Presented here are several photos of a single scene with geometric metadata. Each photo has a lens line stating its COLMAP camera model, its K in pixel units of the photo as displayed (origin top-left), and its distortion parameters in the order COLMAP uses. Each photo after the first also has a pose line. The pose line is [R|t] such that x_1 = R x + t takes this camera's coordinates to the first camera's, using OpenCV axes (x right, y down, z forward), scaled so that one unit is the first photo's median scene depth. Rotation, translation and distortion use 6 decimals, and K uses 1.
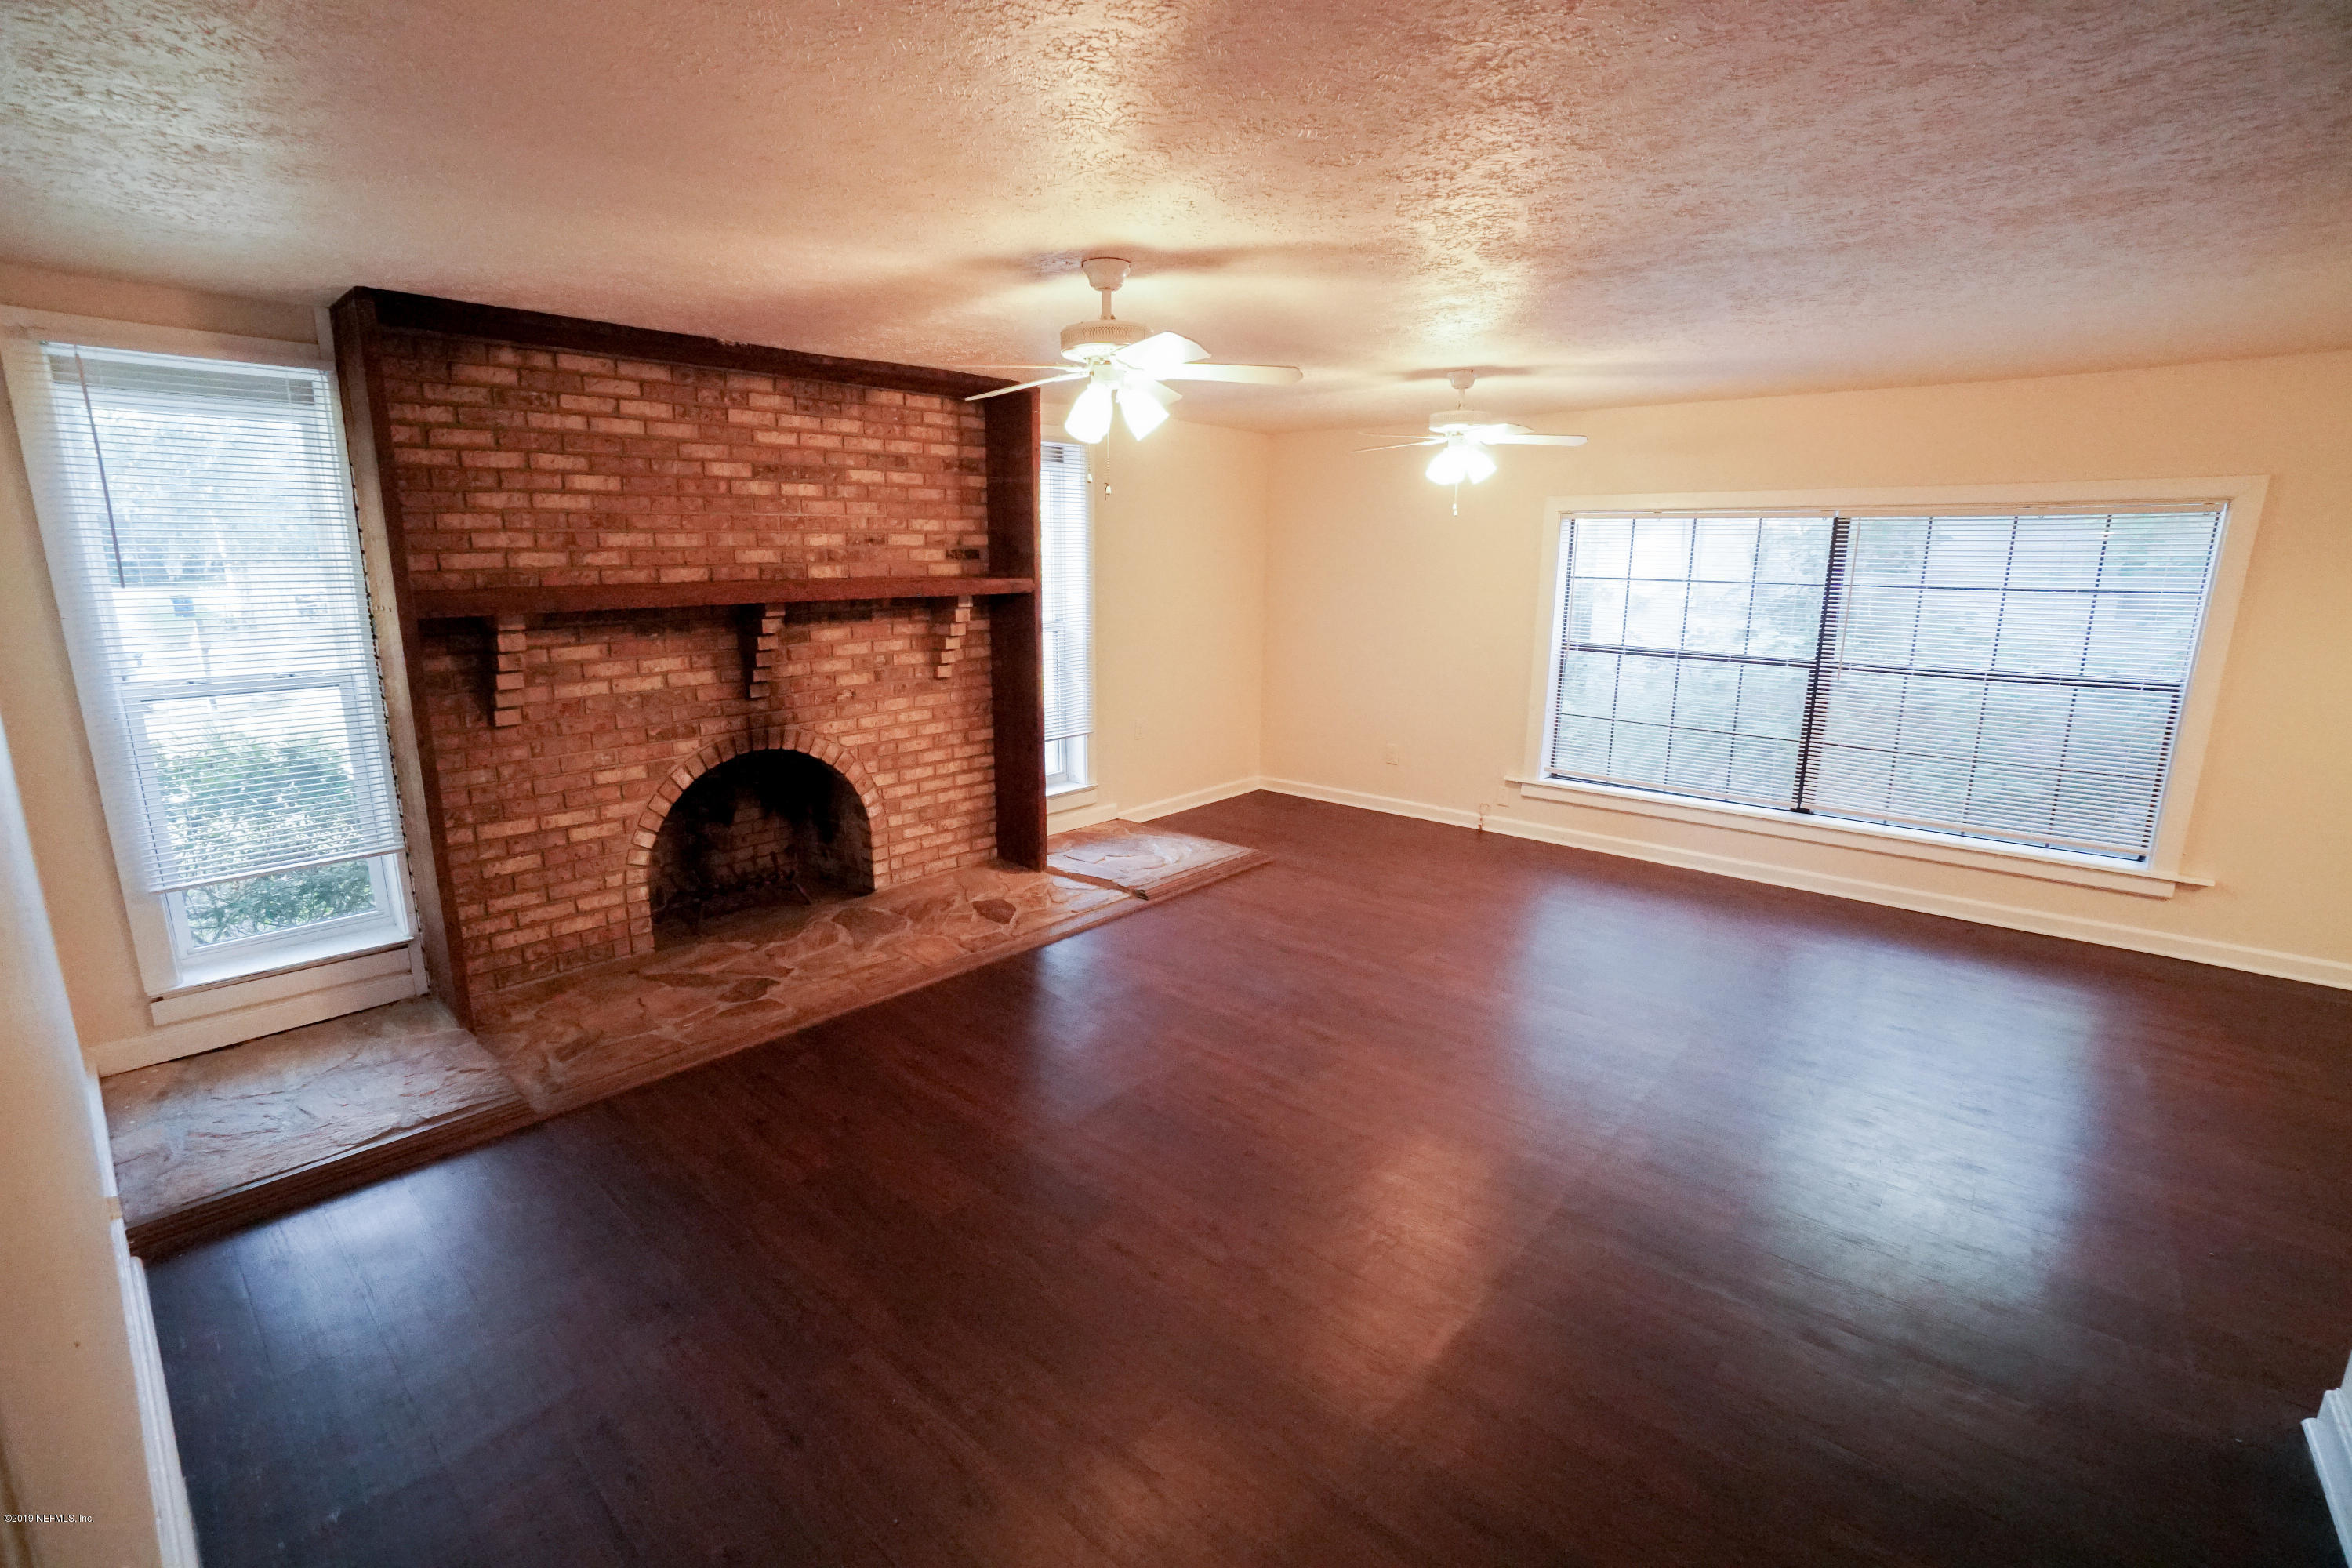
lens RADIAL K [[1049.1, 0, 1176.0], [0, 1049.1, 784.0], [0, 0, 1]] dist [-0.048538, 0.000157]
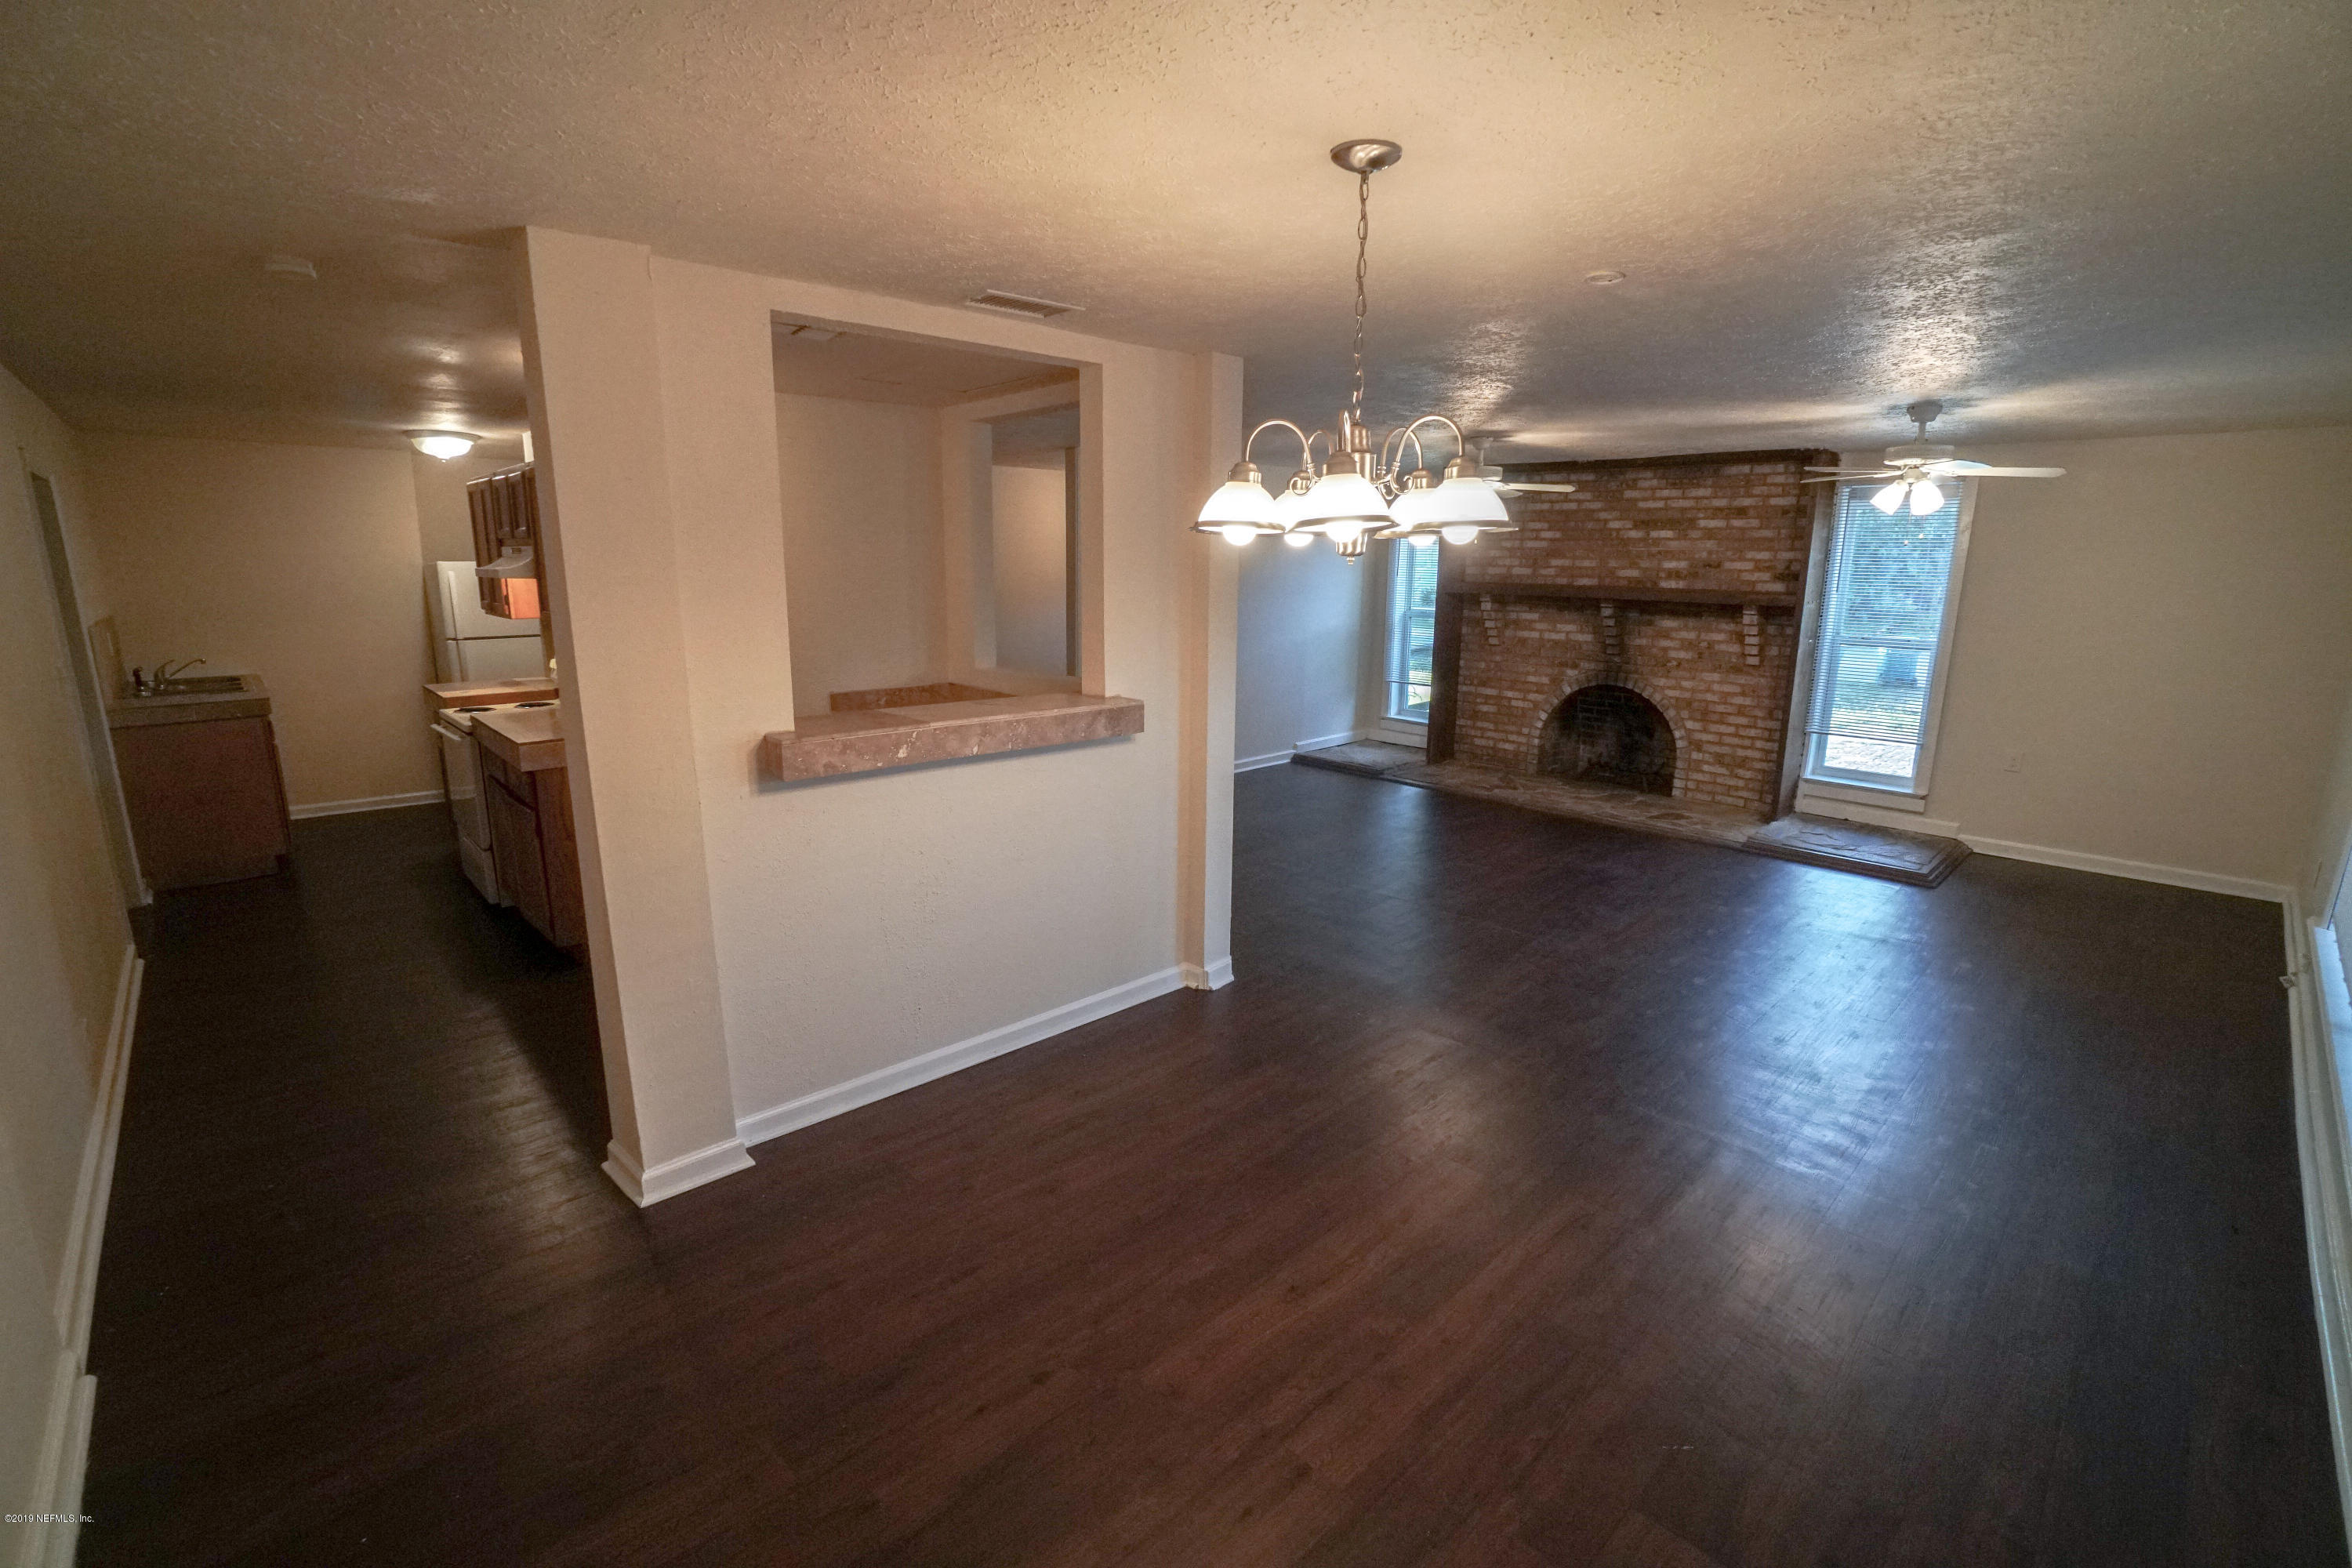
lens RADIAL K [[1049.1, 0, 1176.0], [0, 1049.1, 784.0], [0, 0, 1]] dist [-0.048538, 0.000157]
pose [[-0.086534, 0.206716, -0.974567, 1.314900], [-0.225748, 0.948722, 0.221279, -0.090414], [0.970335, 0.239155, -0.035431, 0.380618]]
